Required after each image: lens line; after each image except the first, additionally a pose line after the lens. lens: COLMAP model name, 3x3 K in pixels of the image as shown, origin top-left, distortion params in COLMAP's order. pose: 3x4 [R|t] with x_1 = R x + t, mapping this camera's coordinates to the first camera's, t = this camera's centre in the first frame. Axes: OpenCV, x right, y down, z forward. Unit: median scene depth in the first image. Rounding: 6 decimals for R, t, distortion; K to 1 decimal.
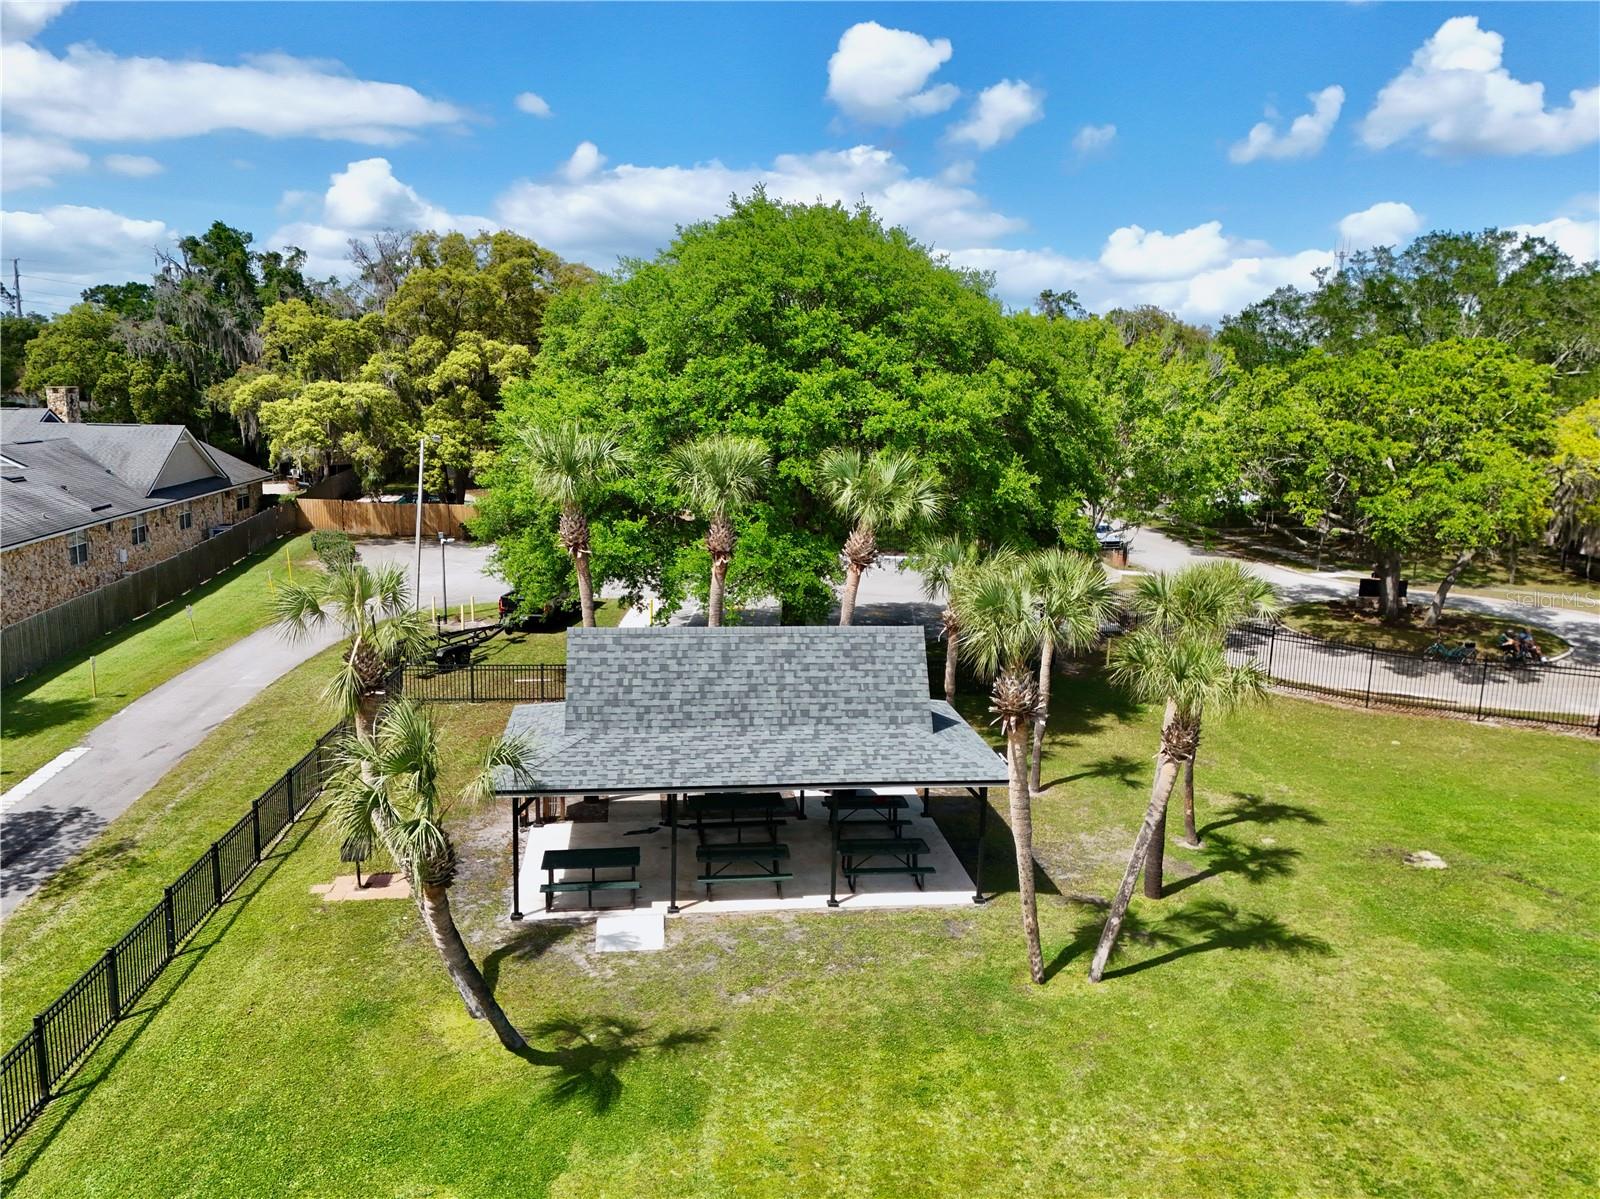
lens RADIAL K [[1195.5, 0, 833.6], [0, 1195.5, 601.9], [0, 0, 1]] dist [0.000356, -0.000449]
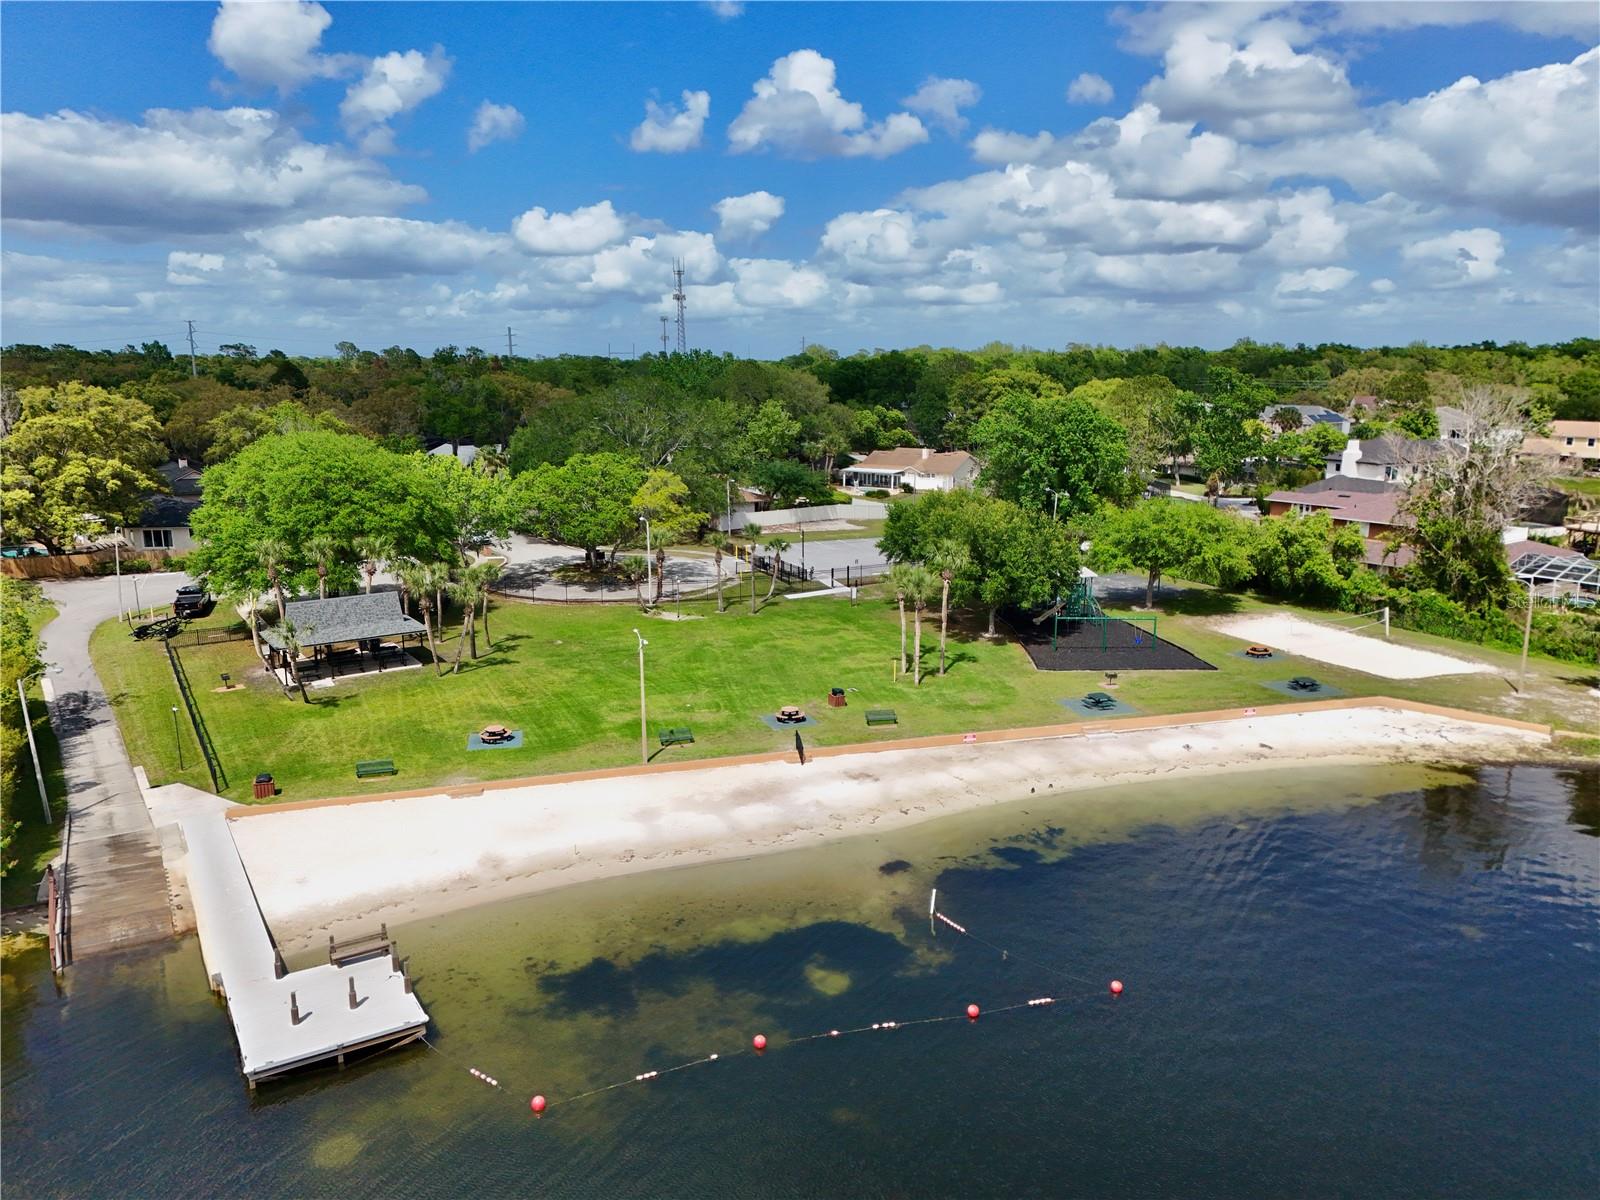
lens RADIAL K [[1161.0, 0, 800.0], [0, 1161.0, 600.0], [0, 0, 1]] dist [0.031368, -0.000194]
pose [[0.899694, -0.115873, 0.420862, -0.247023], [0.102850, 0.993252, 0.053598, -0.011818], [-0.424233, -0.004936, 0.905540, -2.112886]]
